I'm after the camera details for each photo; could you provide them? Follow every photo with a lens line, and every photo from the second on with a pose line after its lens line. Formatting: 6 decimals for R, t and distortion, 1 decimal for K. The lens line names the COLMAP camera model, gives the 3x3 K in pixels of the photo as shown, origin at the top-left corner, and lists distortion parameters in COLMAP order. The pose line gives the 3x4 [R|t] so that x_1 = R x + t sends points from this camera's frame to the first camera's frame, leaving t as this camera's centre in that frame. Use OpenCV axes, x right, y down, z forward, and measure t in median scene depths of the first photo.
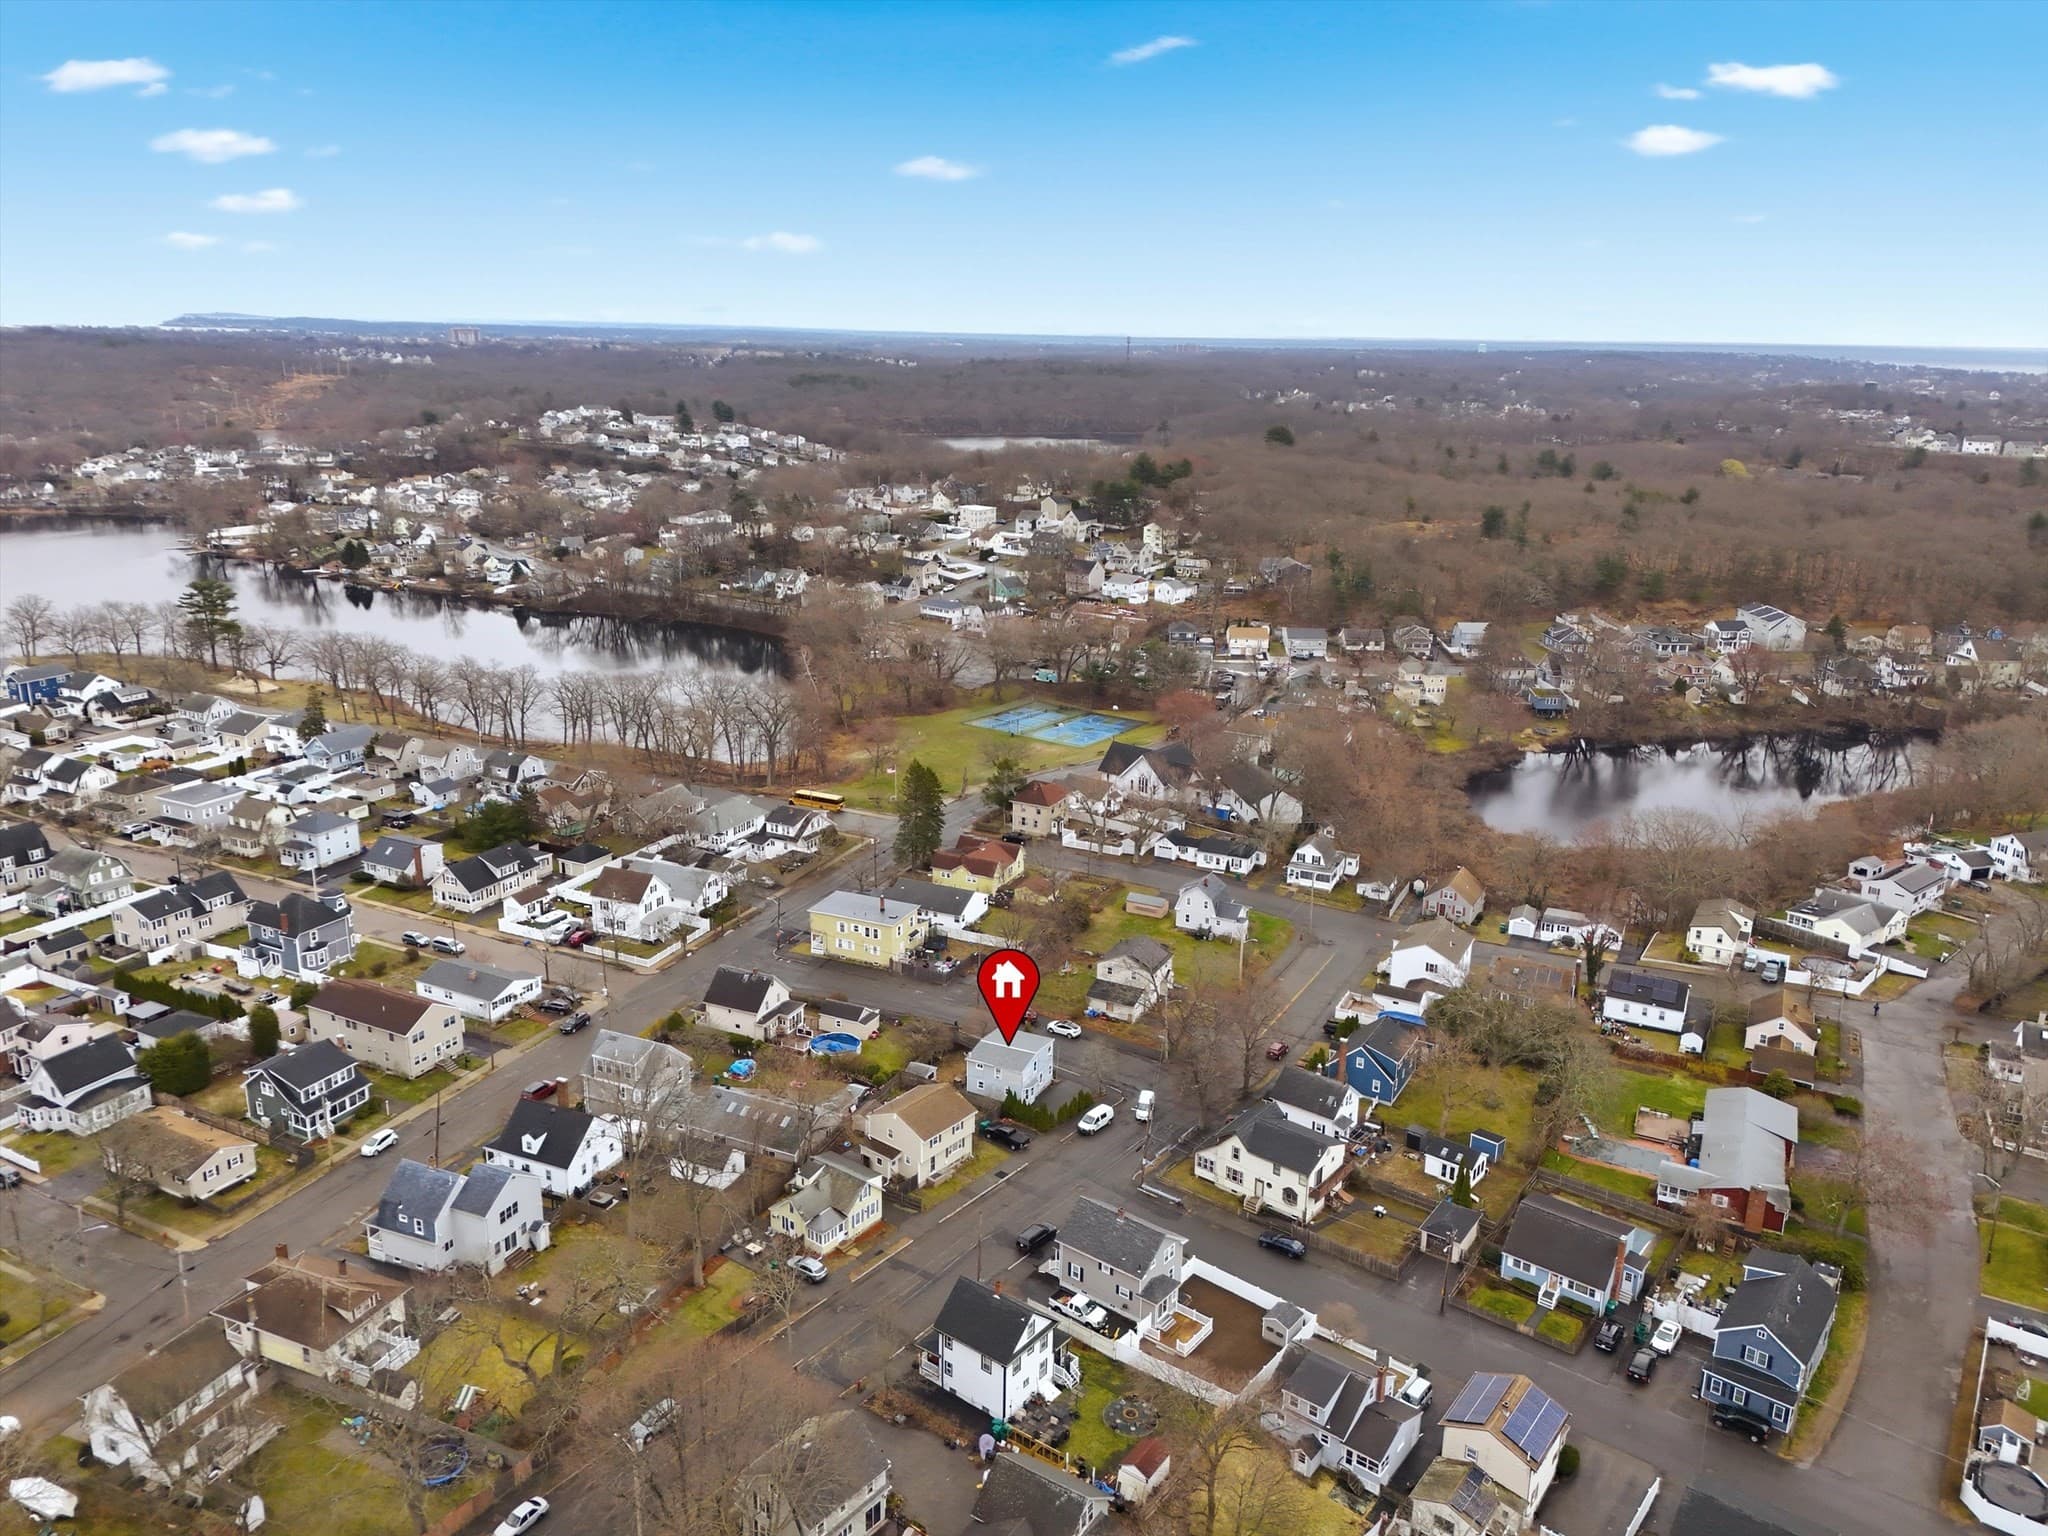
lens RADIAL K [[1466.0, 0, 1015.1], [0, 1466.0, 802.6], [0, 0, 1]] dist [0.110934, -0.119980]
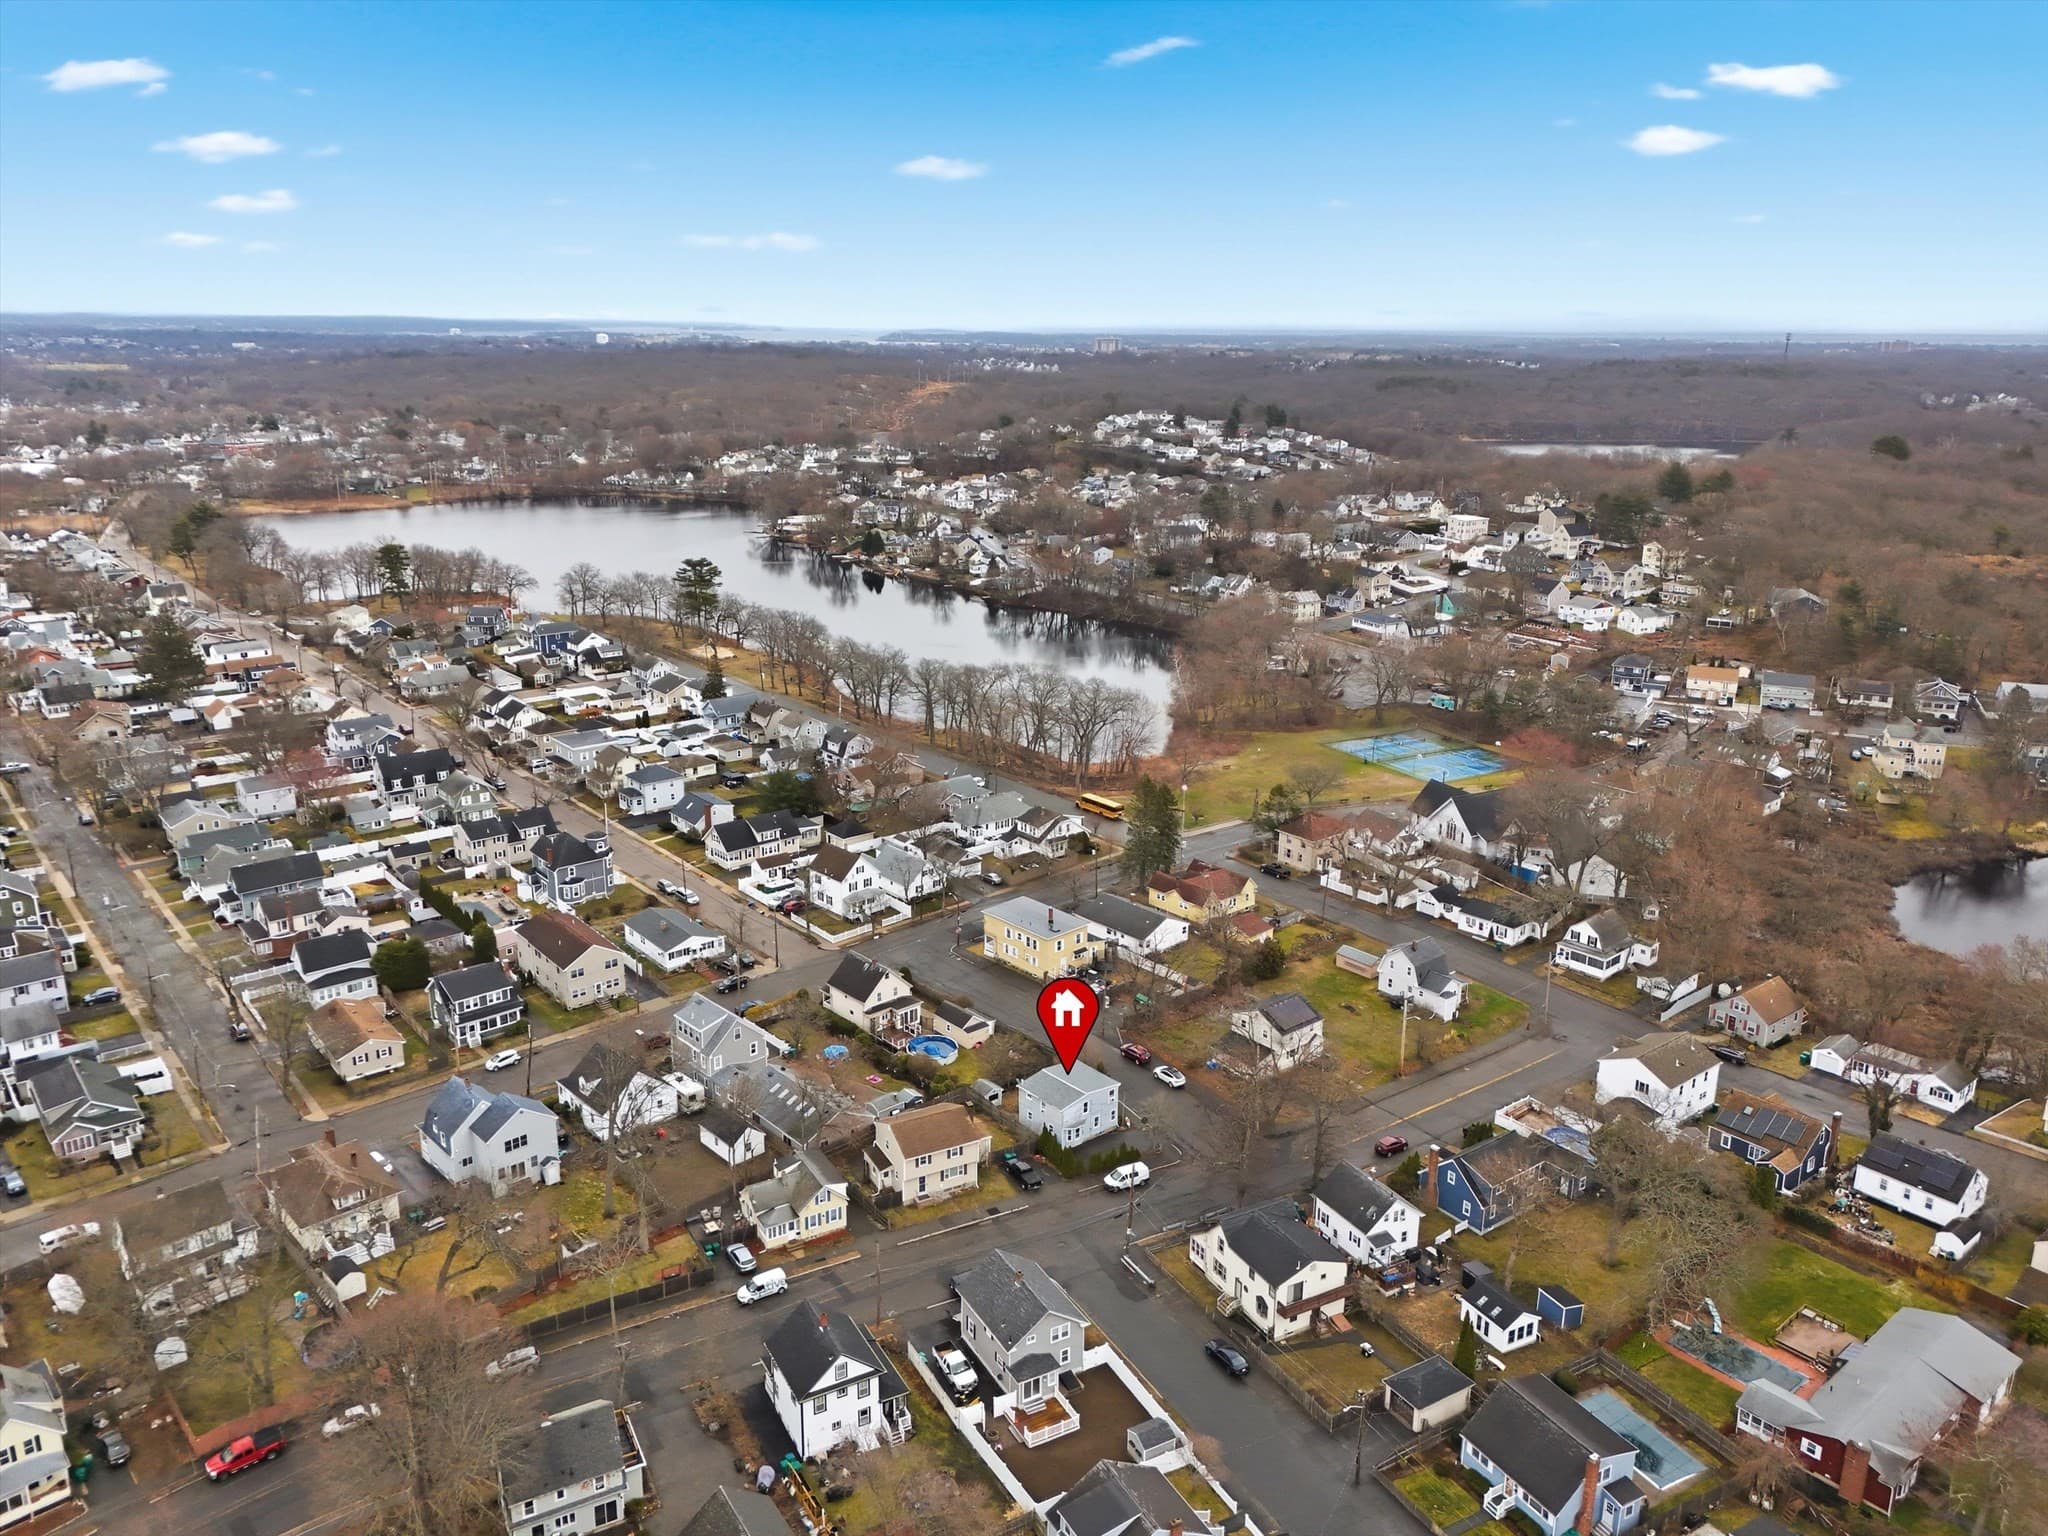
lens RADIAL K [[1466.0, 0, 1015.1], [0, 1466.0, 802.6], [0, 0, 1]] dist [0.110934, -0.119980]
pose [[0.917715, 0.113572, -0.380657, 0.207663], [-0.114790, 0.993197, 0.019584, -0.018285], [0.380292, 0.025723, 0.924509, 0.073178]]
